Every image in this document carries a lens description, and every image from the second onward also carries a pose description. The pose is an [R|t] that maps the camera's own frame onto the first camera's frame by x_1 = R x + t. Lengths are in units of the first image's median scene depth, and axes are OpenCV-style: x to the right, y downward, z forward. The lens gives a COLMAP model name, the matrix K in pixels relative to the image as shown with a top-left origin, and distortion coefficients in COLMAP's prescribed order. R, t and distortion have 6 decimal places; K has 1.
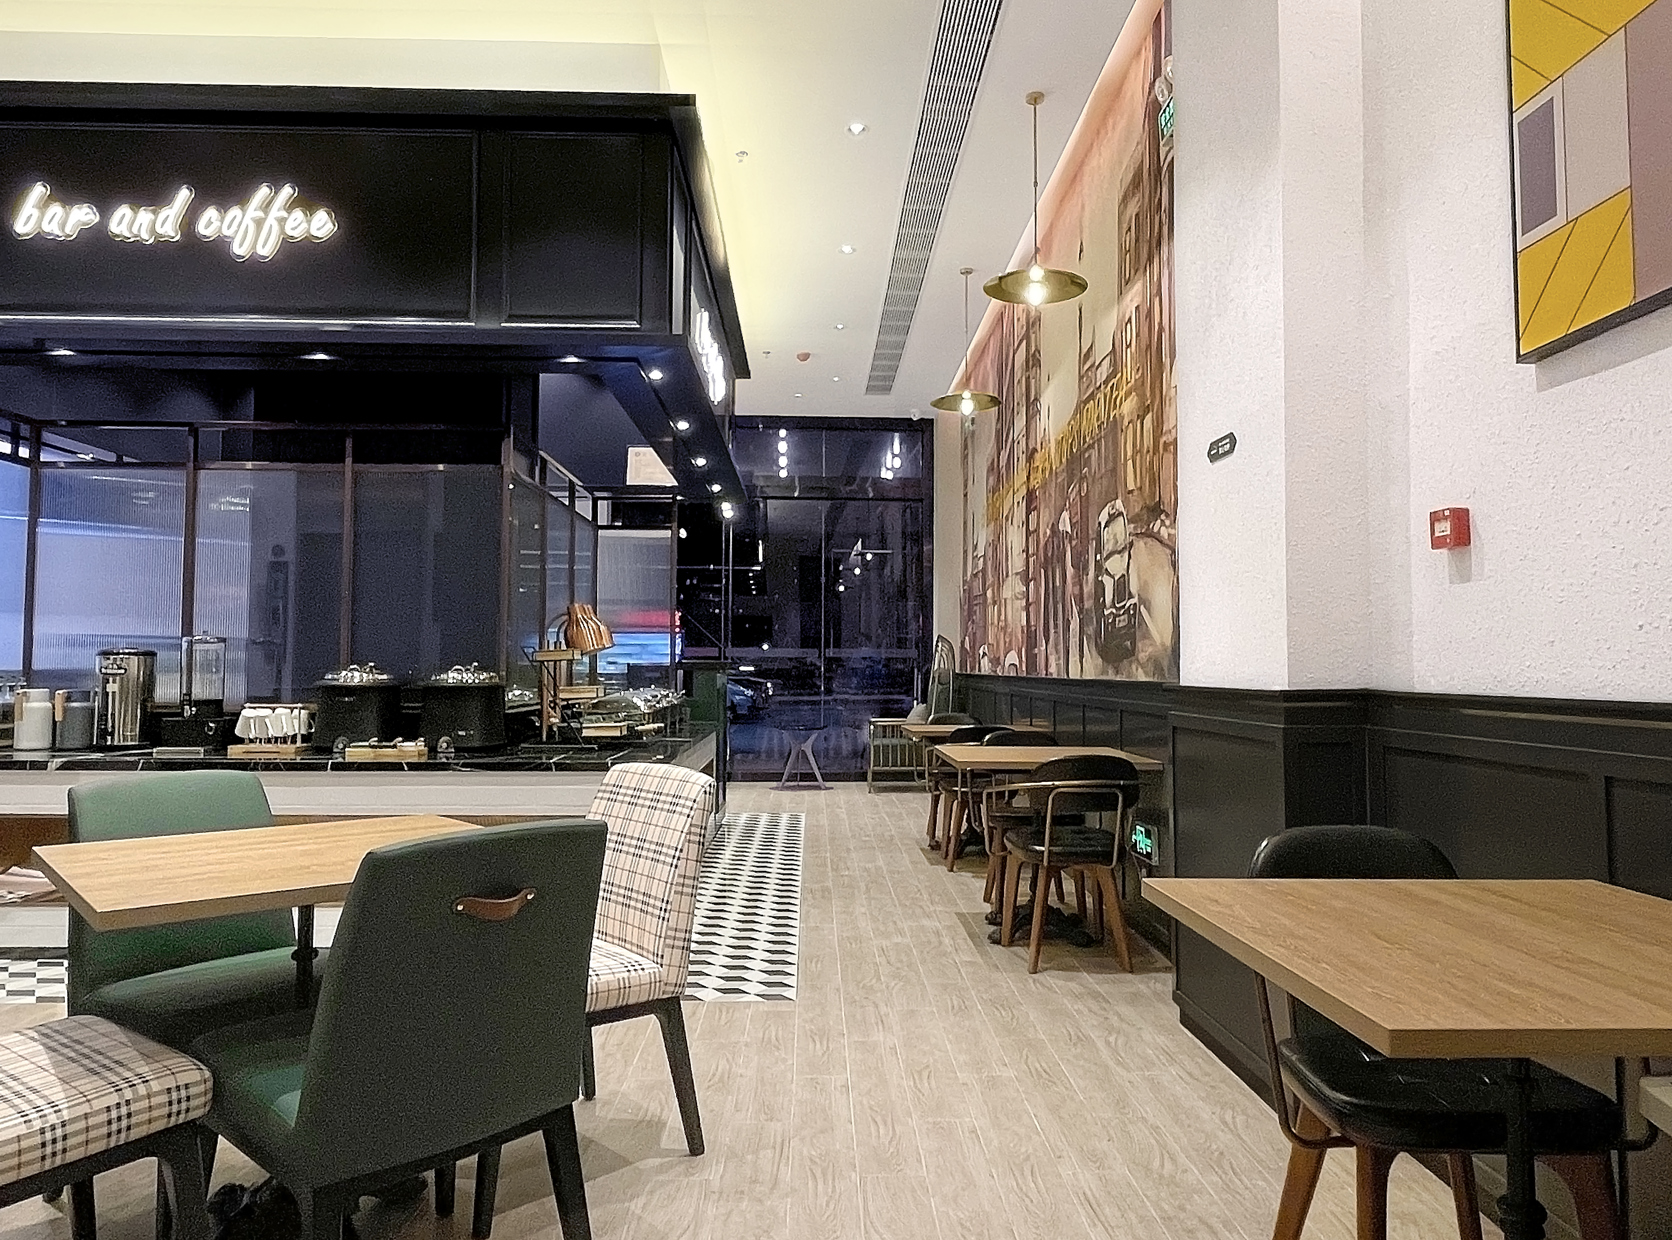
lens RADIAL K [[1121.6, 0, 836.0], [0, 1121.6, 620.0], [0, 0, 1]] dist [-0.000607, 0.000777]
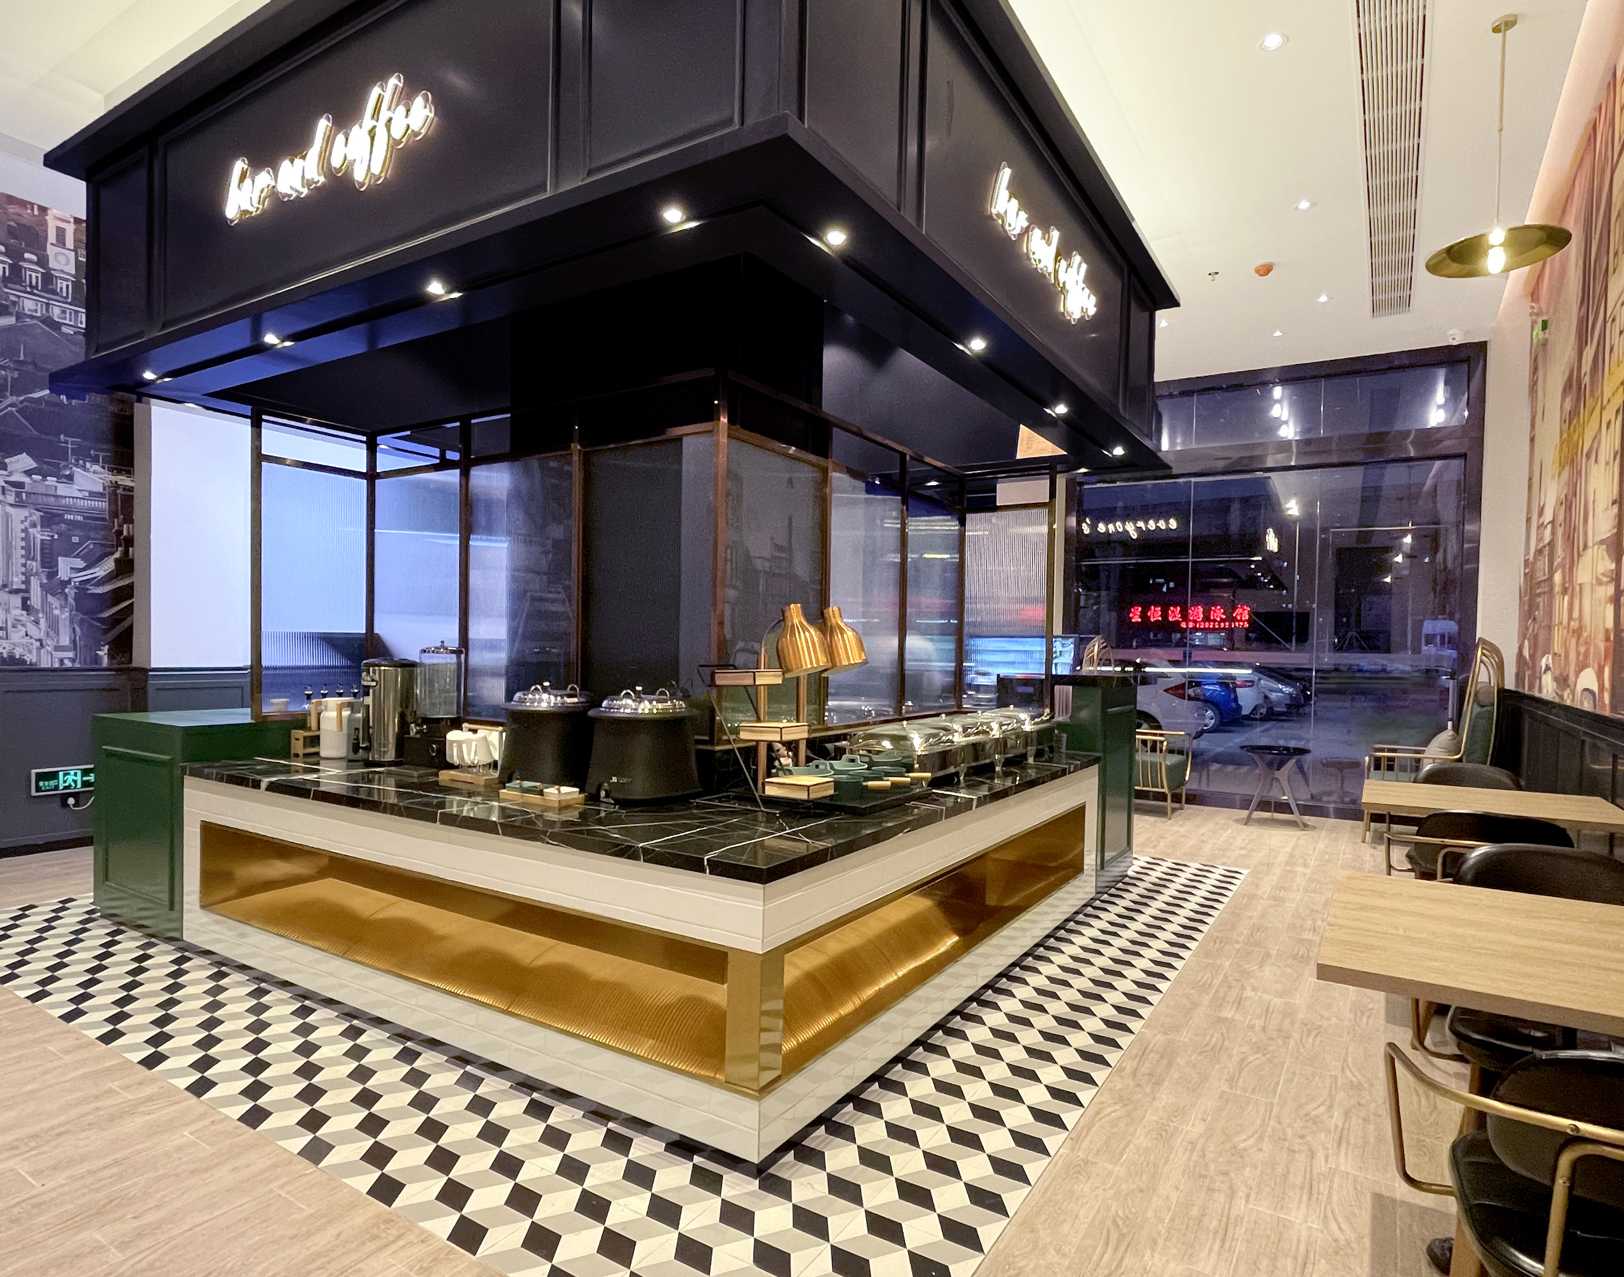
lens RADIAL K [[943.0, 0, 849.6], [0, 943.0, 676.8], [0, 0, 1]] dist [0.006663, -0.000391]
pose [[0.854291, 0.024354, -0.519224, 0.082076], [0.009201, 0.998037, 0.061951, -0.004164], [0.519713, -0.057702, 0.852390, 0.349544]]
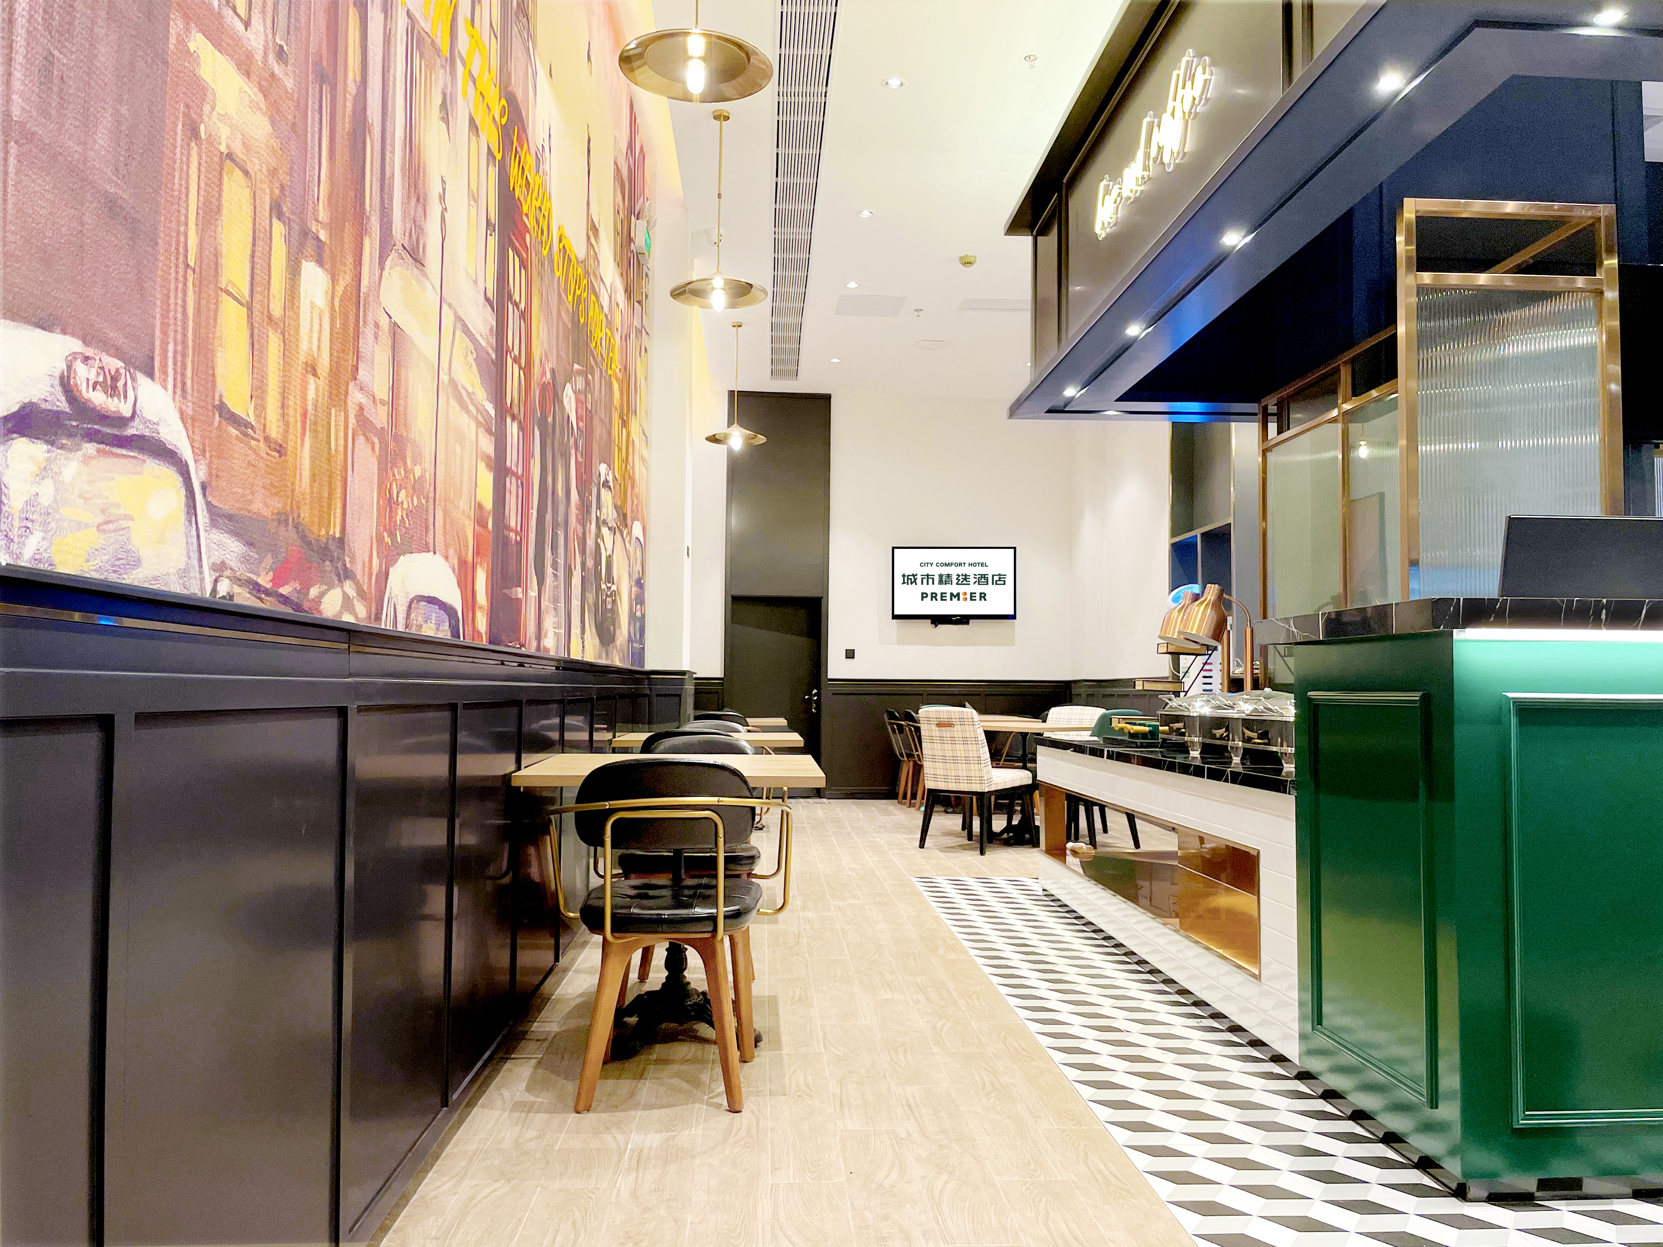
lens RADIAL K [[1264.6, 0, 831.5], [0, 1264.6, 623.5], [0, 0, 1]] dist [-0.000659, -0.000264]
pose [[-0.999227, -0.017186, -0.035355, 0.069818], [-0.013835, 0.995578, -0.092918, 0.078208], [0.036796, -0.092357, -0.995046, 1.402306]]
